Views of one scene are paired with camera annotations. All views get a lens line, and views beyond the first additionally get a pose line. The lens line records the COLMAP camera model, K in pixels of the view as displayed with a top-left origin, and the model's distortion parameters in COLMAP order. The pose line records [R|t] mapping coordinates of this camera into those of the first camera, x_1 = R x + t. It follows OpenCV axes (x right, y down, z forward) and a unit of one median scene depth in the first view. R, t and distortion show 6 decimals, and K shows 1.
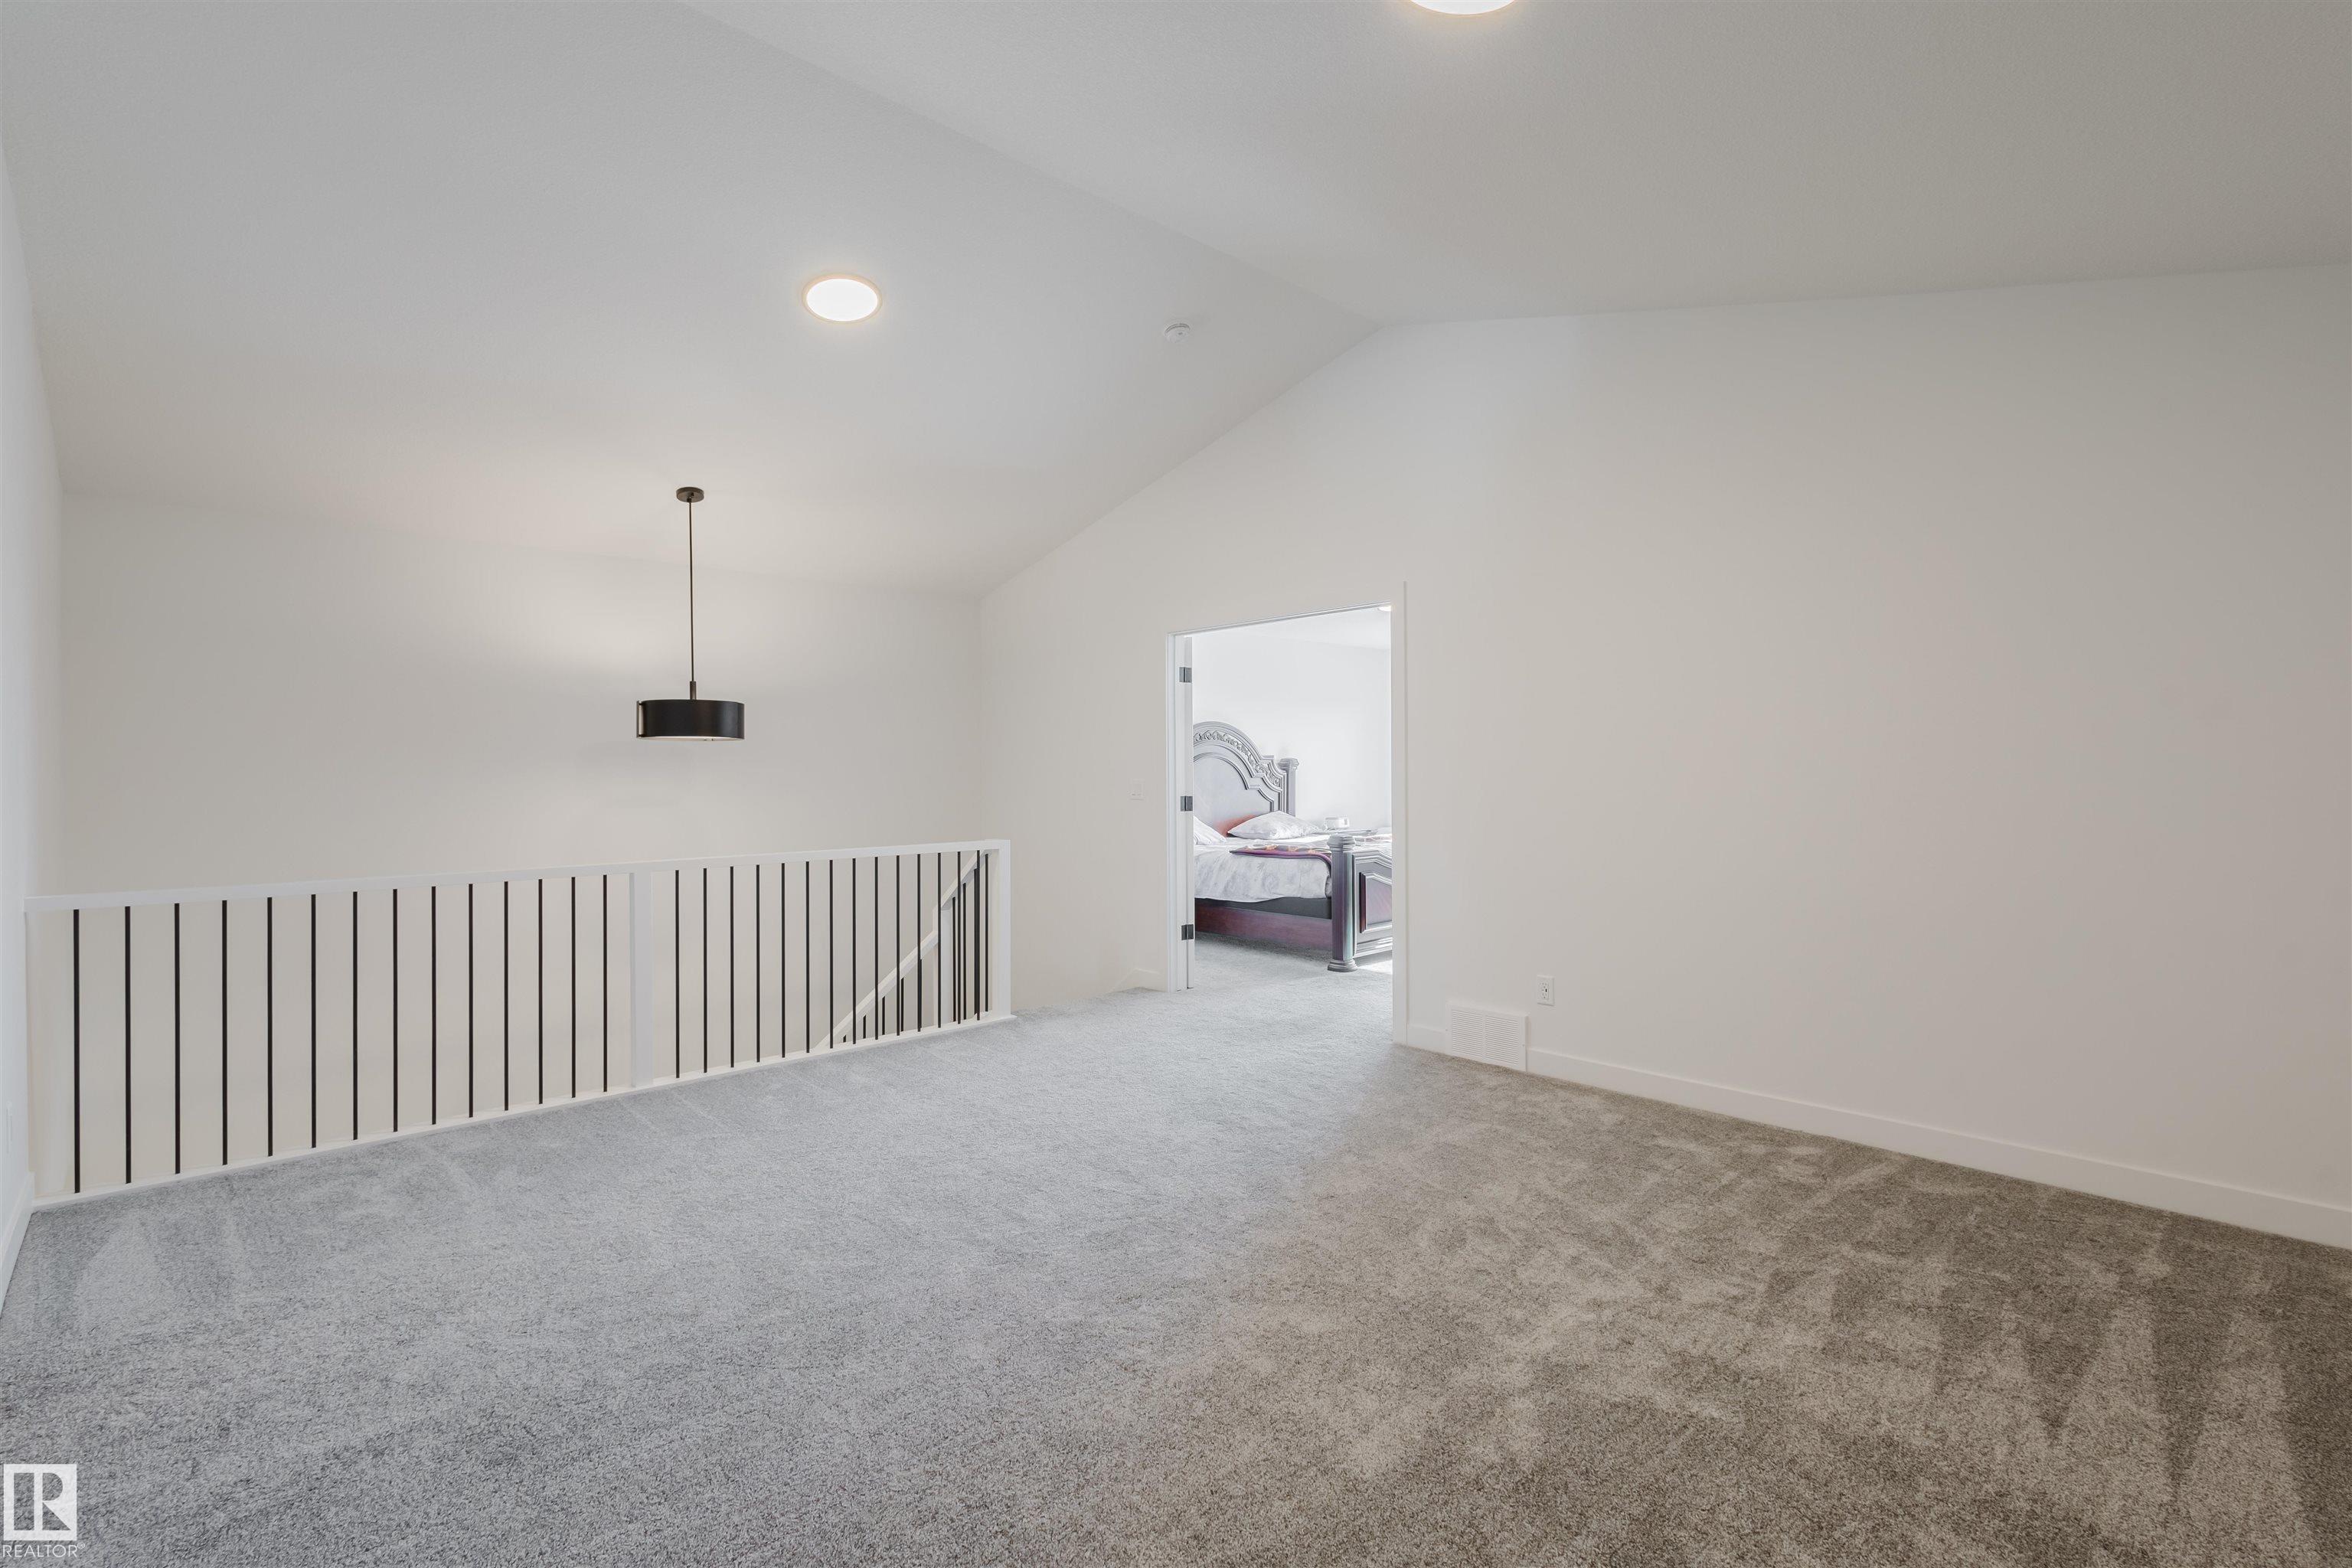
lens RADIAL K [[1083.4, 0, 1182.9], [0, 1083.4, 789.7], [0, 0, 1]] dist [0.005734, 0.000510]
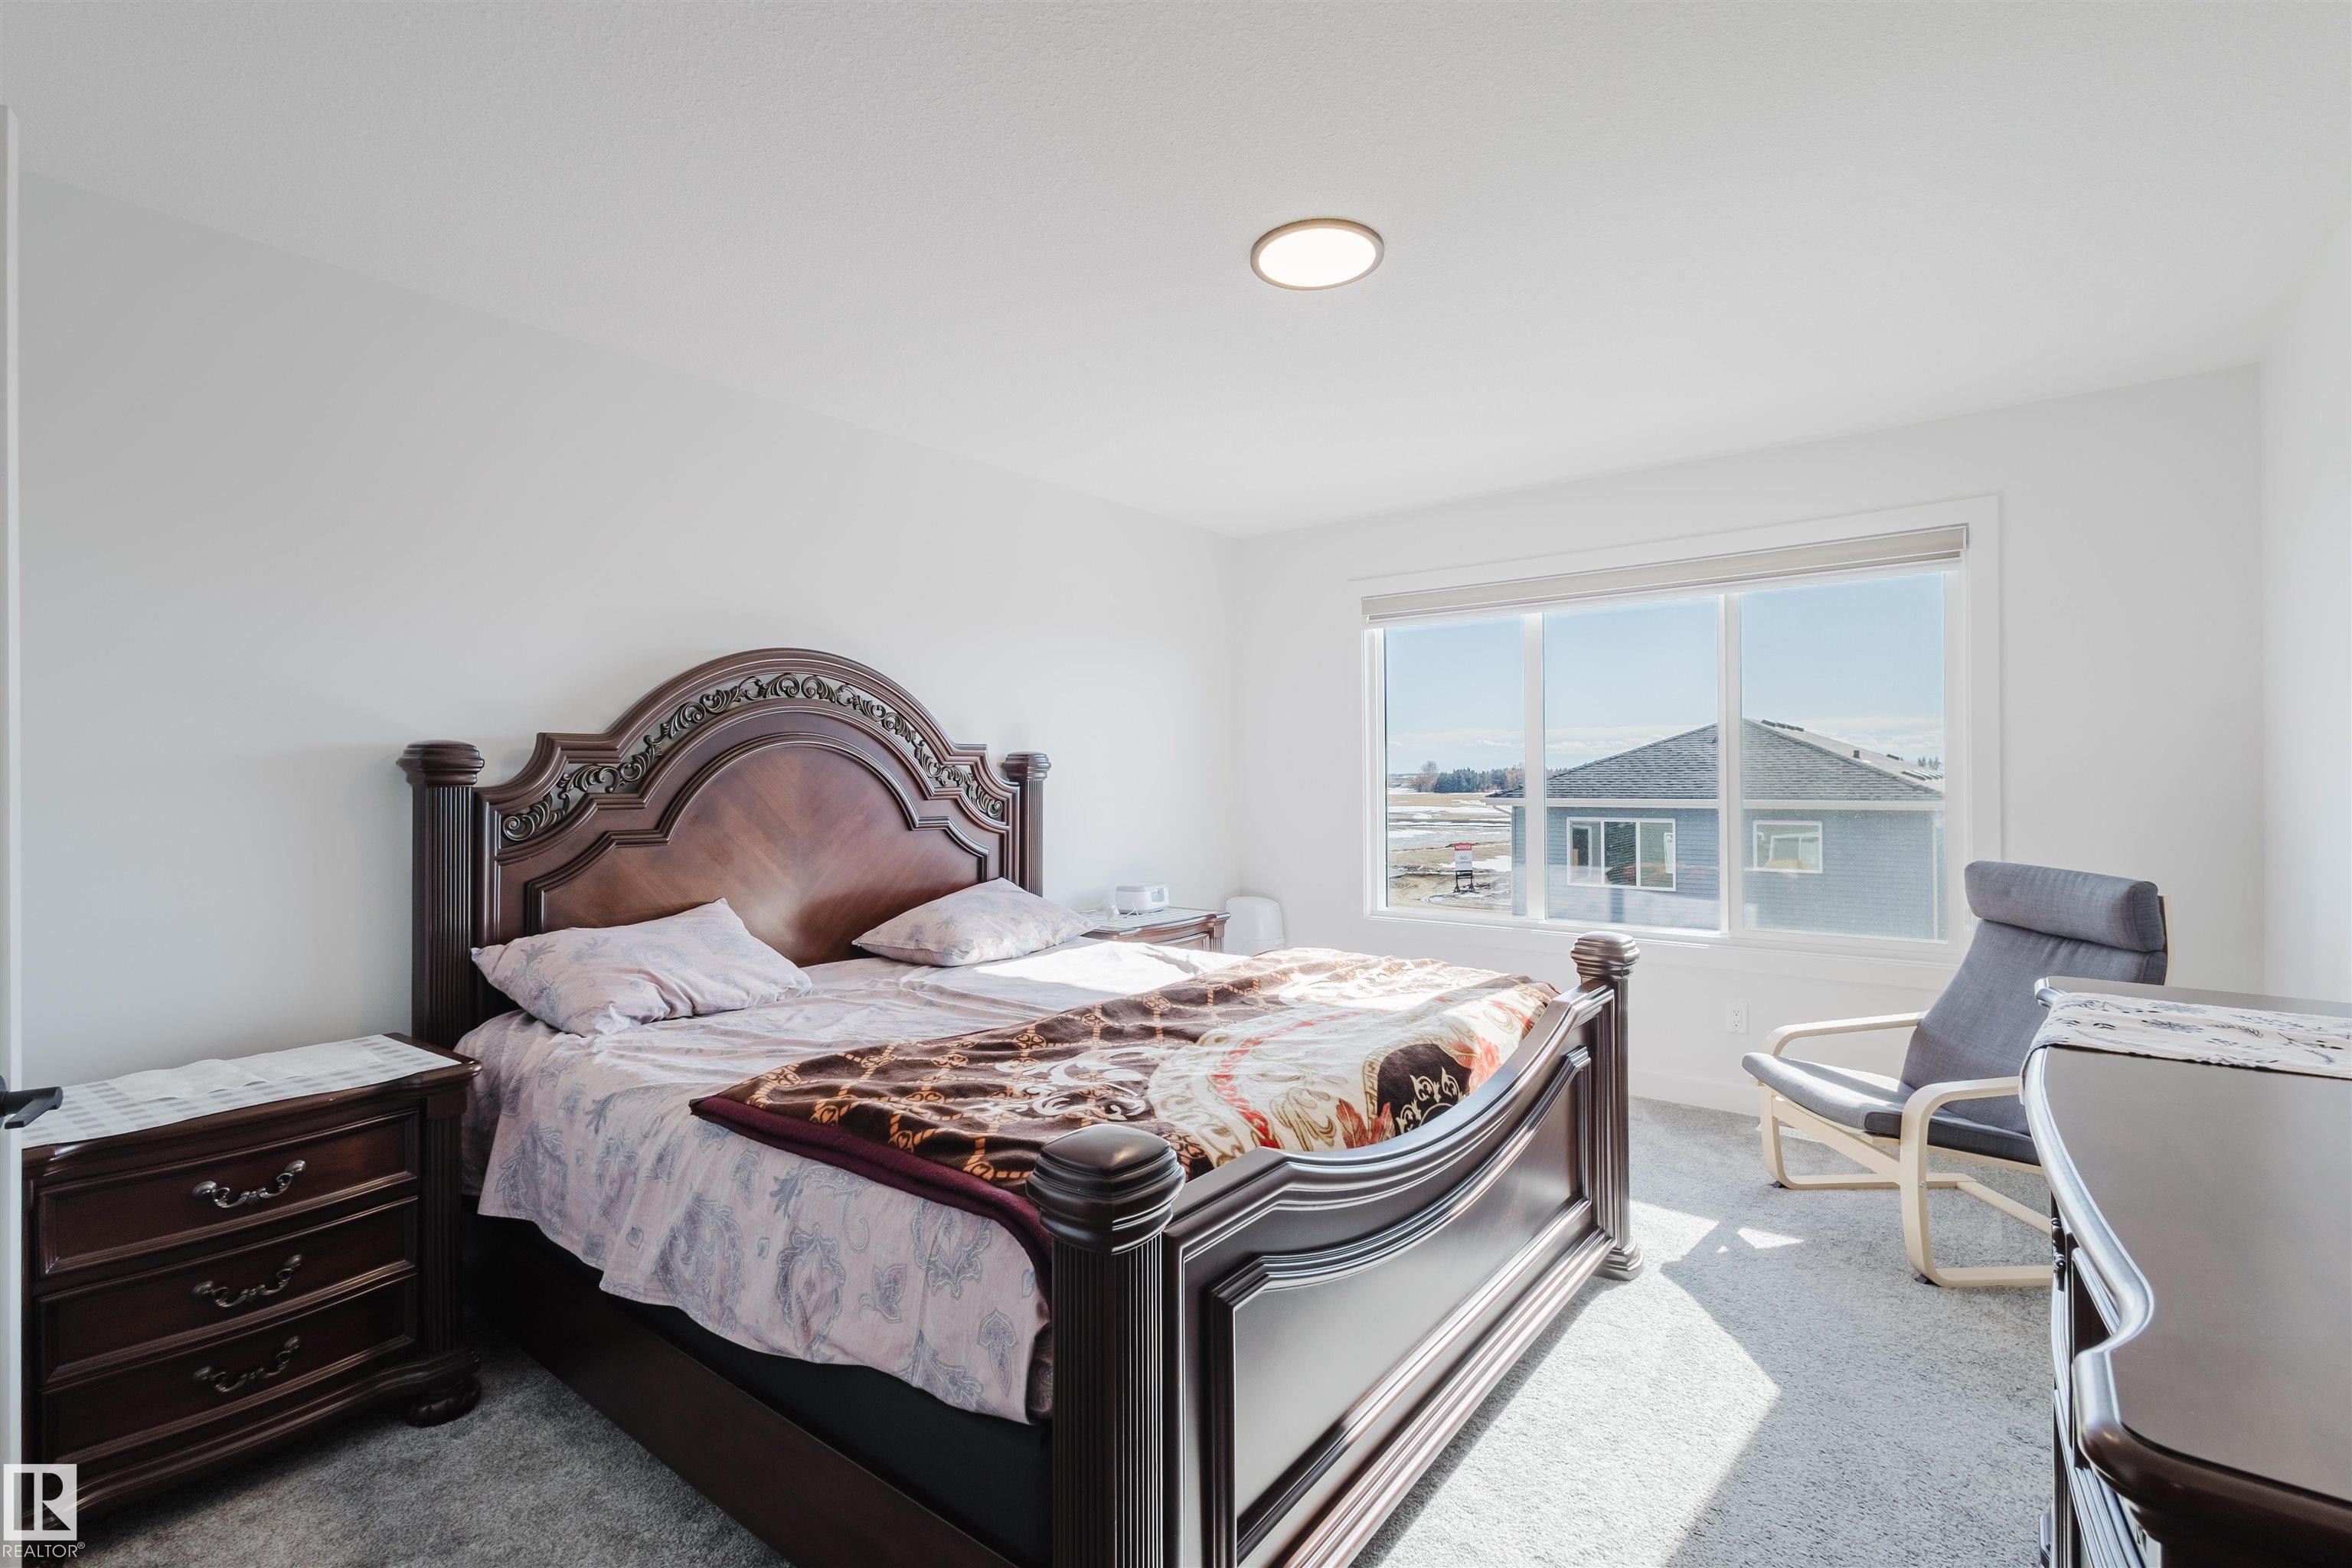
lens RADIAL K [[1083.4, 0, 1176.4], [0, 1083.4, 788.8], [0, 0, 1]] dist [0.005734, 0.000510]
pose [[0.989123, -0.005984, 0.146967, 0.095381], [0.007465, 0.999927, -0.009523, -0.010609], [-0.146899, 0.010516, 0.989096, 0.590692]]
